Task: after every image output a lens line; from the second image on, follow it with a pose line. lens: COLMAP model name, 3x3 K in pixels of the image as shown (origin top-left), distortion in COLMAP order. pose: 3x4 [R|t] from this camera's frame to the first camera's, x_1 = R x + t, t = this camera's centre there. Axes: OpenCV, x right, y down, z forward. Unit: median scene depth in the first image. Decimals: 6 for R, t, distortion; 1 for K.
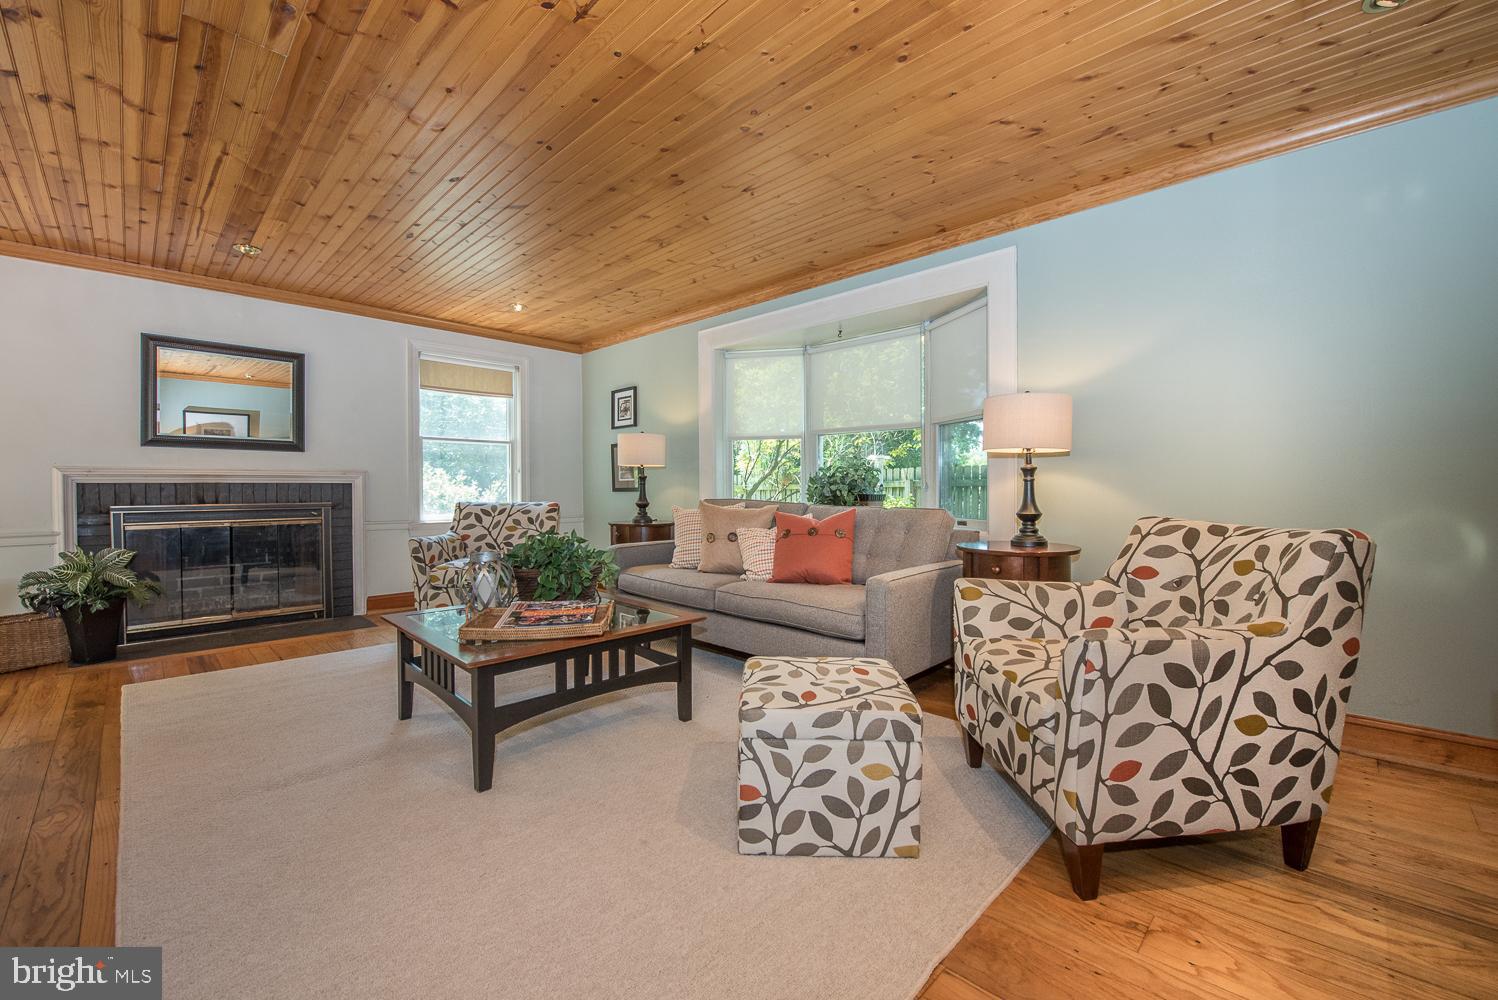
lens RADIAL K [[593.9, 0, 735.8], [0, 593.9, 498.0], [0, 0, 1]] dist [-0.016771, -0.001622]
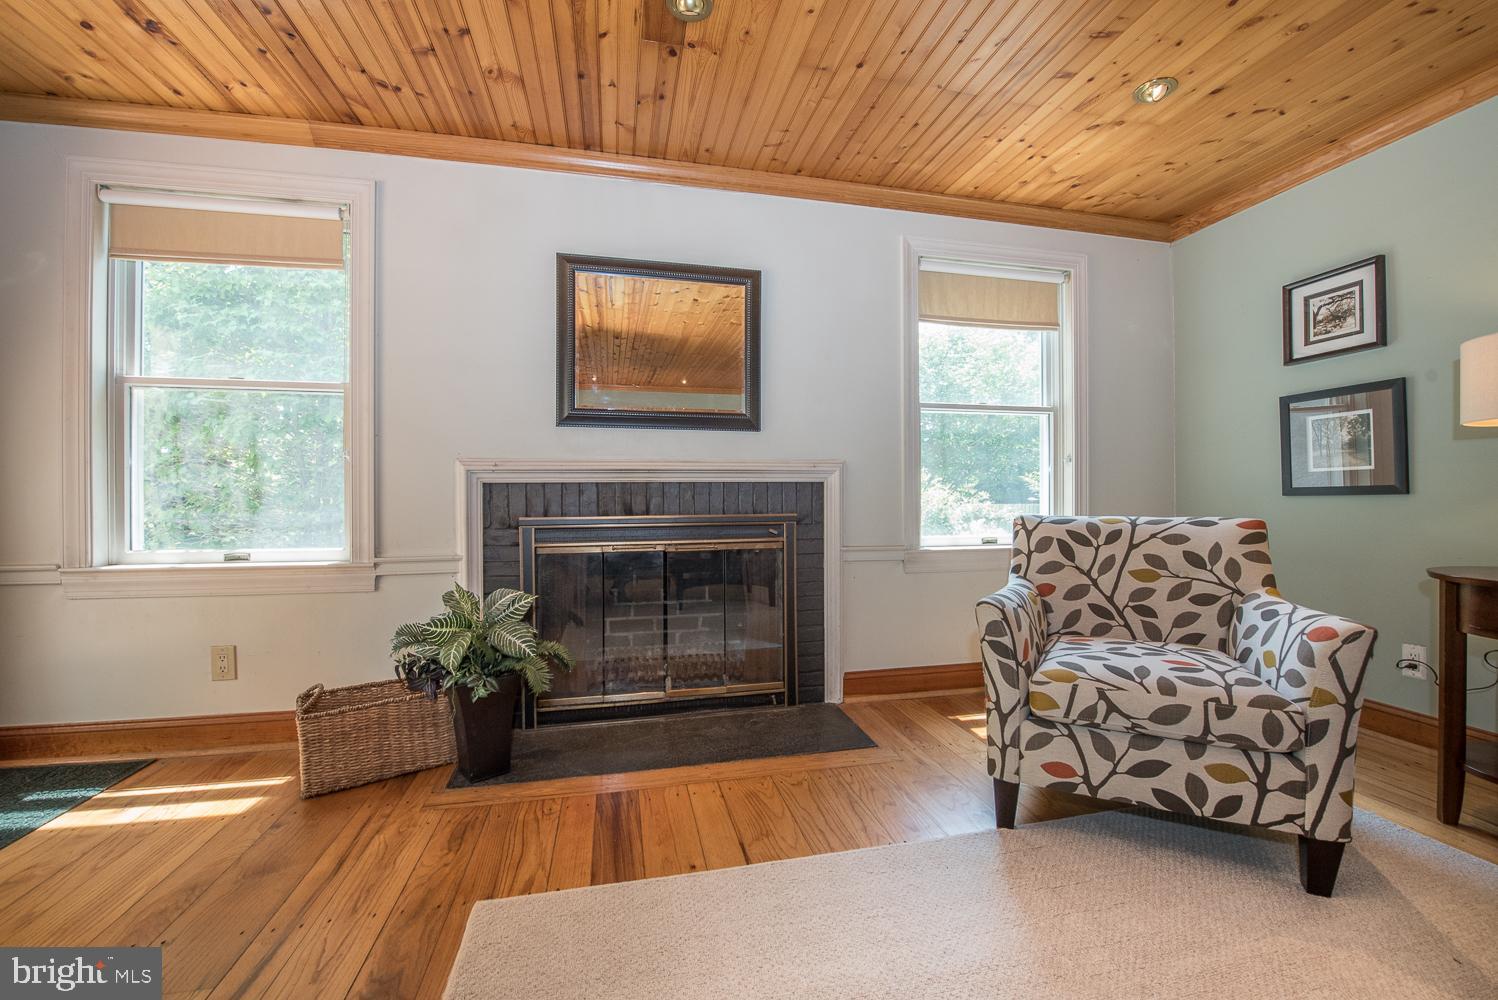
lens RADIAL K [[593.9, 0, 749.6], [0, 593.9, 497.7], [0, 0, 1]] dist [-0.016771, -0.001622]
pose [[0.837308, -0.002879, -0.546724, -0.398199], [-0.005219, 0.999898, -0.013258, -0.000368], [0.546706, 0.013955, 0.837208, 0.470022]]
